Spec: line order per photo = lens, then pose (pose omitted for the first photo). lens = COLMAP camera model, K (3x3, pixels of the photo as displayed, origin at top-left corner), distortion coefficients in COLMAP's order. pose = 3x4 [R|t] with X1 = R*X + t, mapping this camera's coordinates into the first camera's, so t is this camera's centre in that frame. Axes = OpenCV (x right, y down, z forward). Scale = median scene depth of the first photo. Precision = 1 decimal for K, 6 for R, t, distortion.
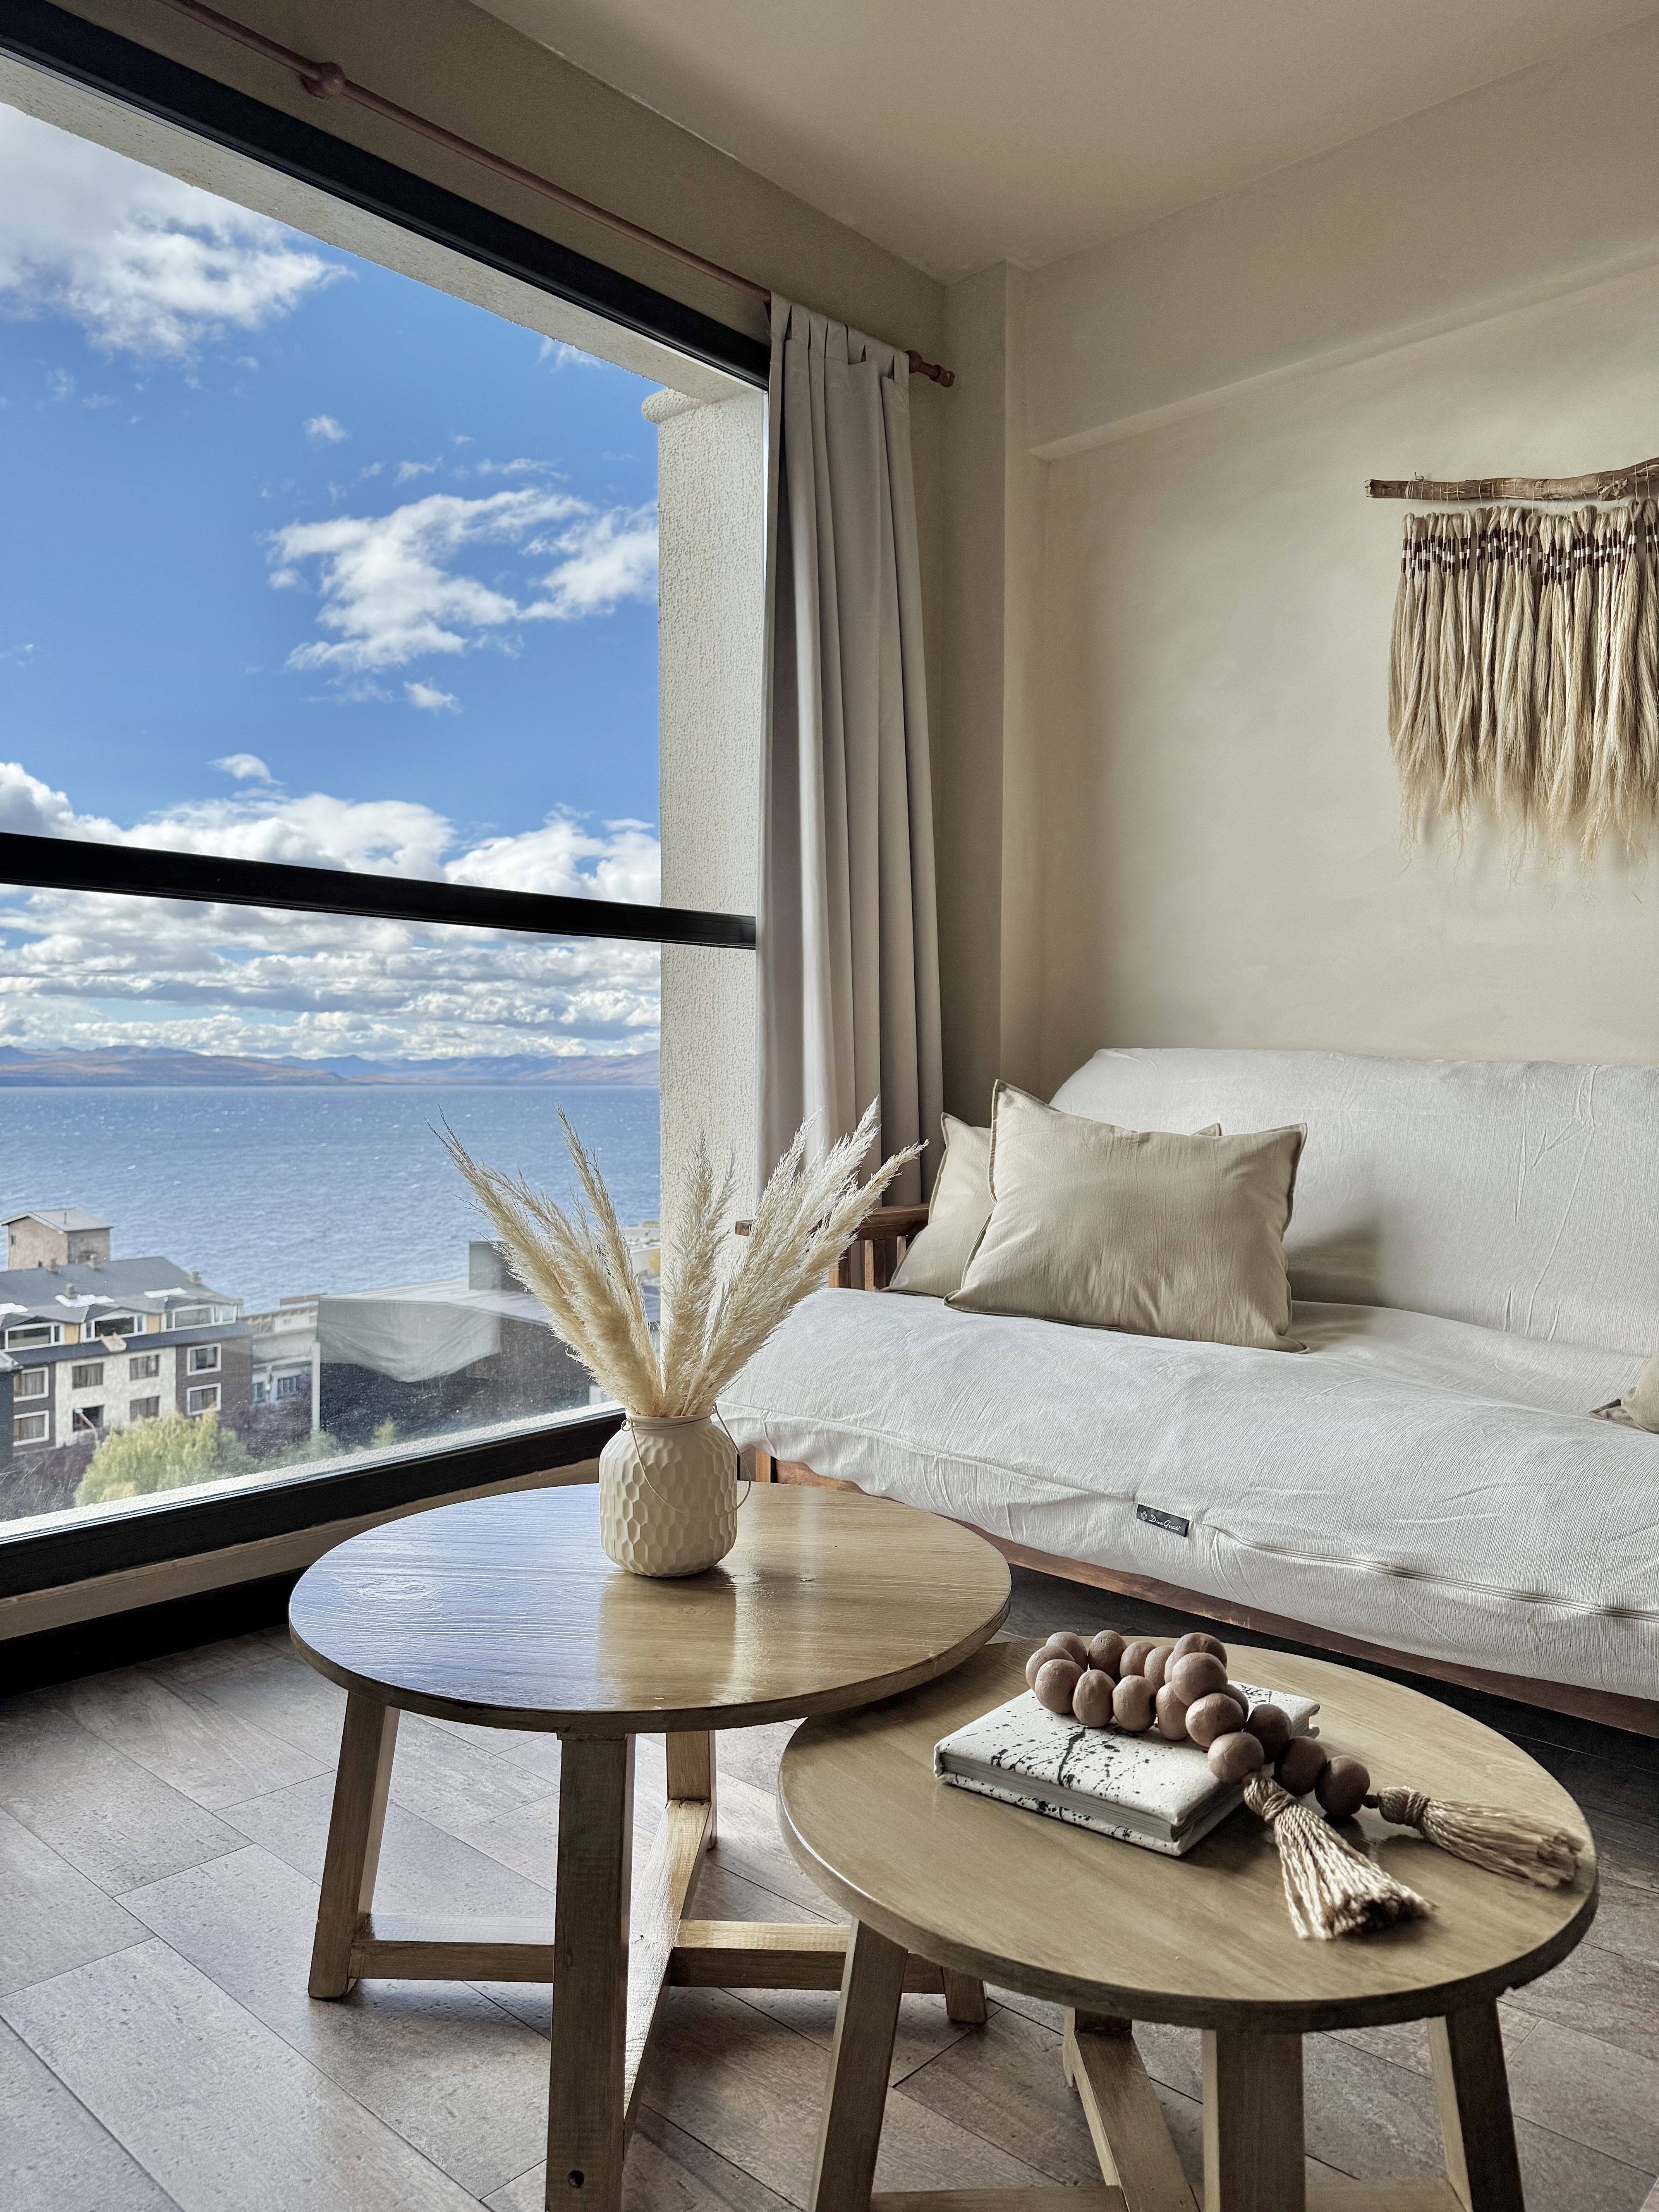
lens RADIAL K [[1545.1, 0, 837.1], [0, 1545.1, 1111.0], [0, 0, 1]] dist [0.100709, -0.149660]
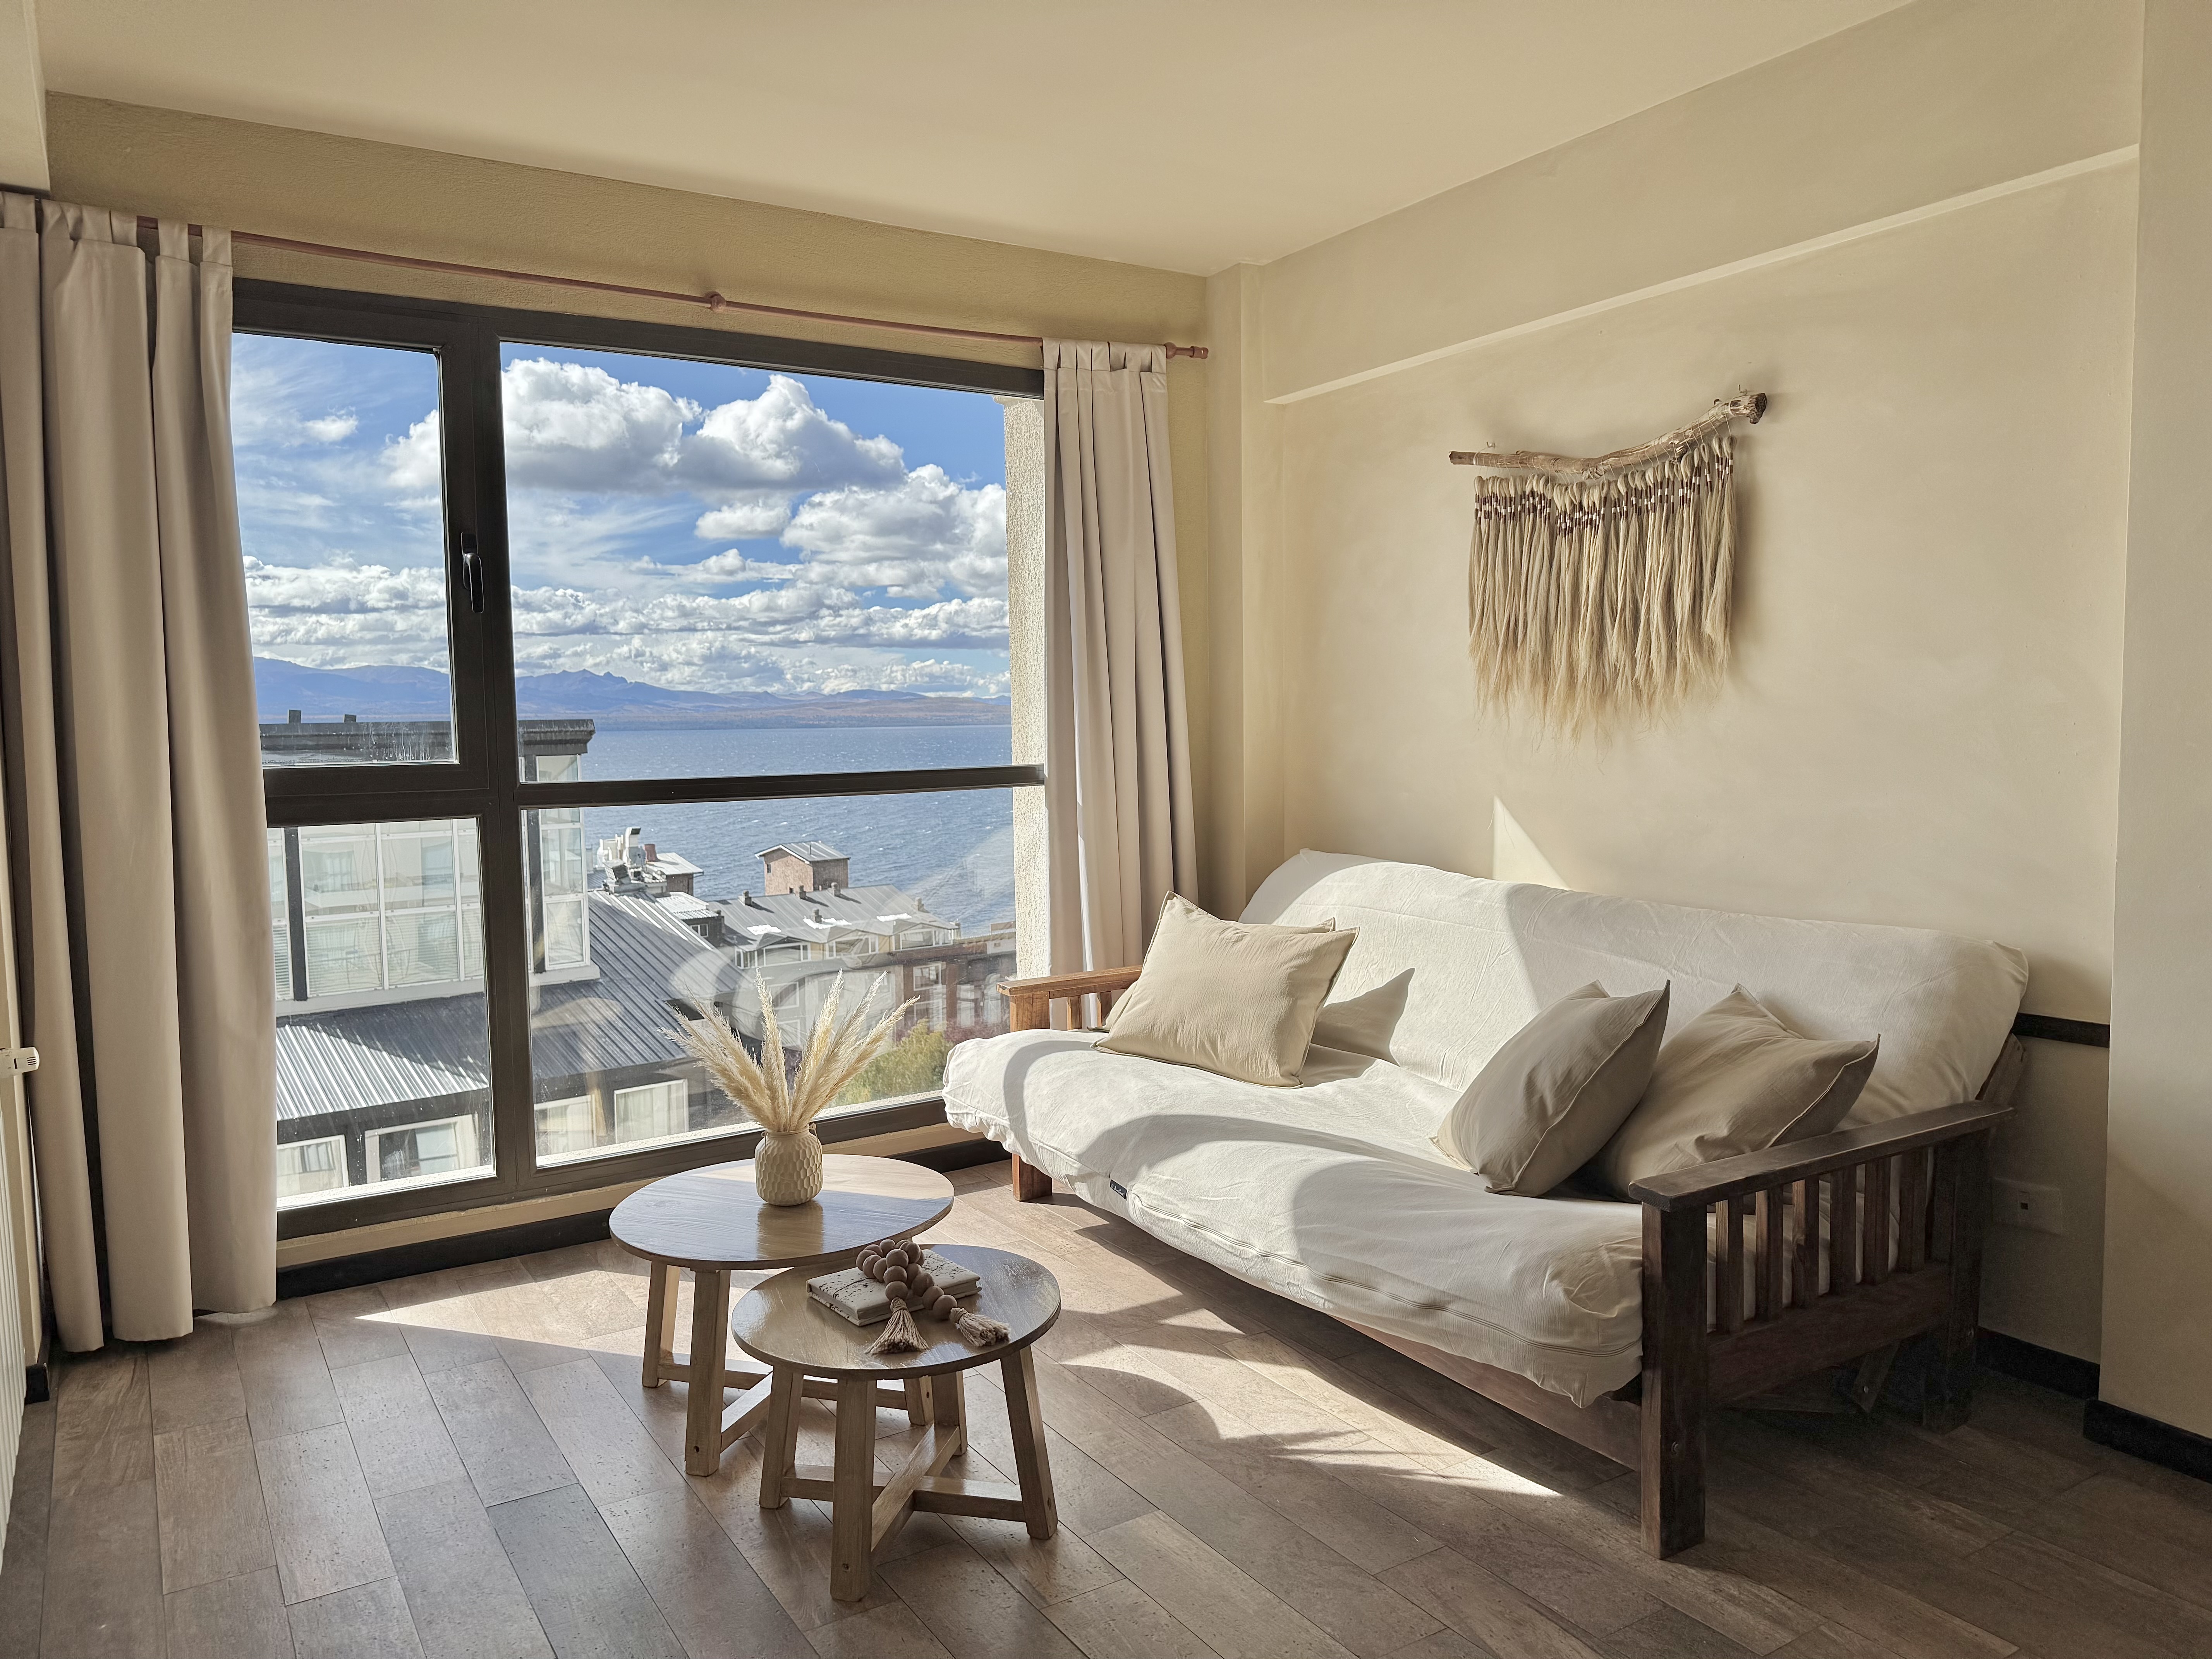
lens RADIAL K [[1545.1, 0, 1101.7], [0, 1545.1, 841.4], [0, 0, 1]] dist [0.100709, -0.149660]
pose [[0.962984, 0.000924, -0.269556, 0.443316], [0.016318, 0.997960, 0.061720, -0.161468], [0.269064, -0.063834, 0.961005, -0.447601]]
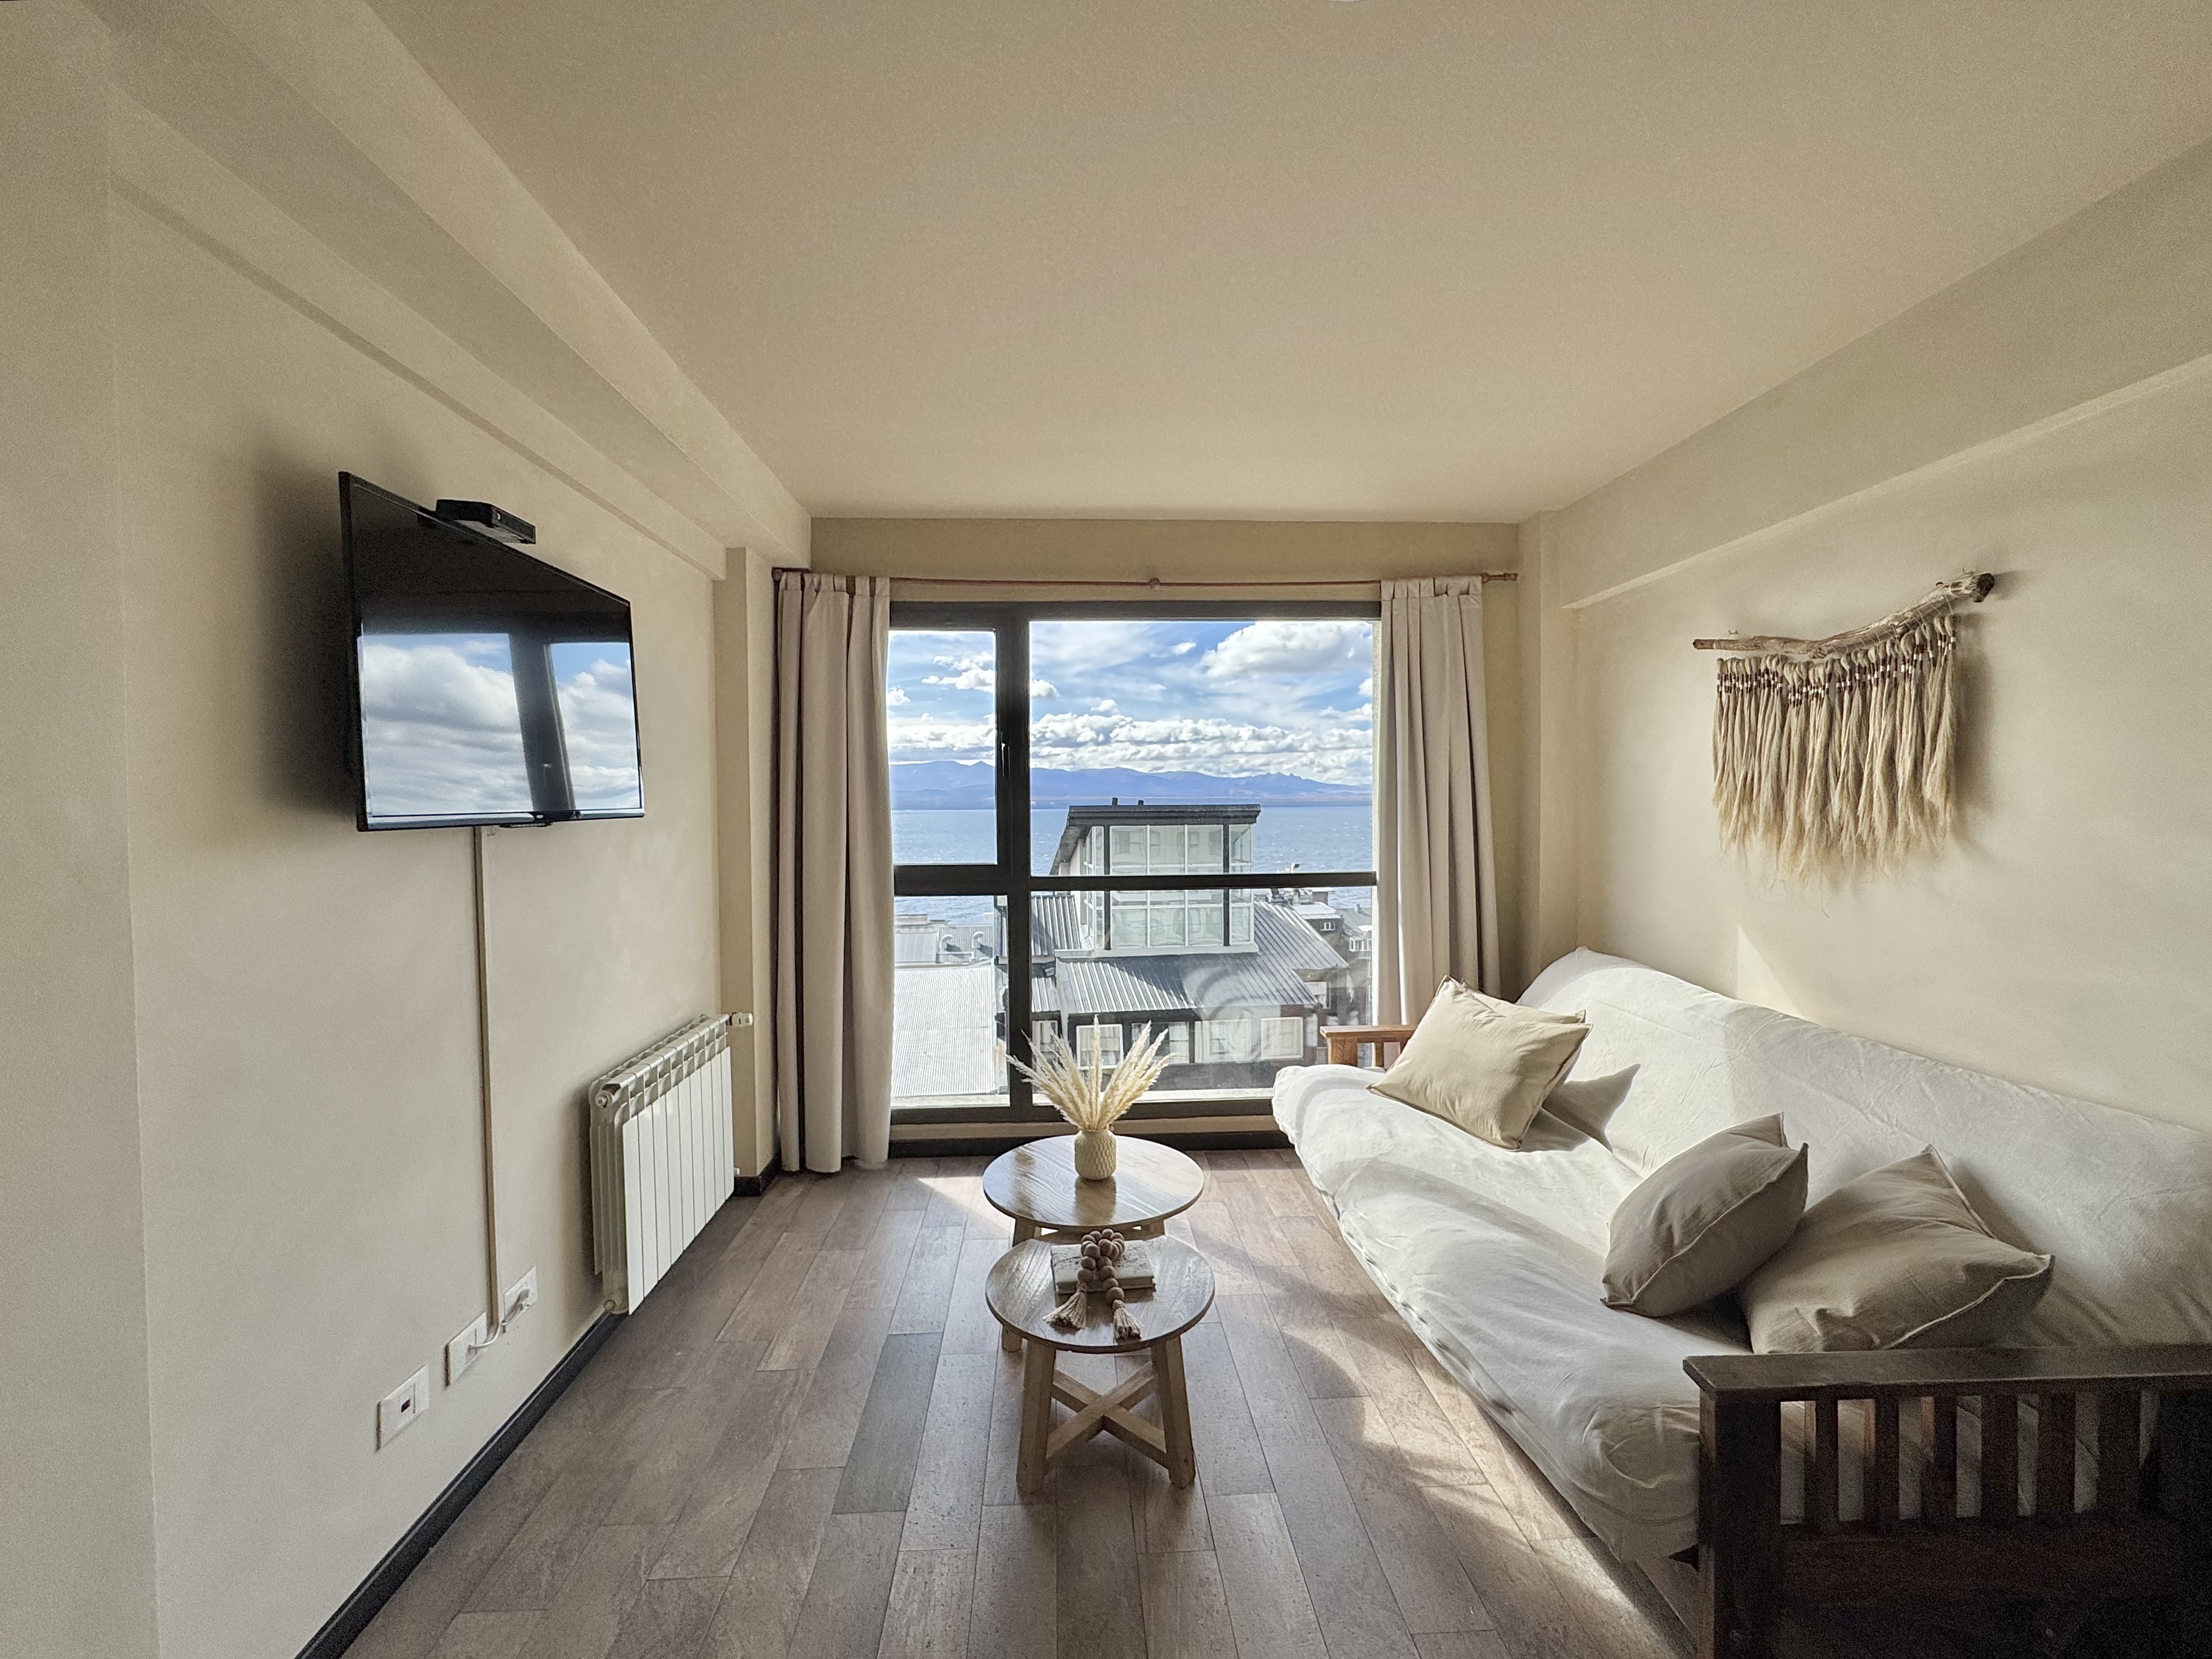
lens RADIAL K [[916.5, 0, 1102.8], [0, 916.5, 822.1], [0, 0, 1]] dist [-0.001413, 0.000686]
pose [[0.710698, 0.005007, -0.703479, 0.622424], [-0.003018, 0.999987, 0.004068, -0.222904], [0.703491, -0.000768, 0.710704, -0.158092]]
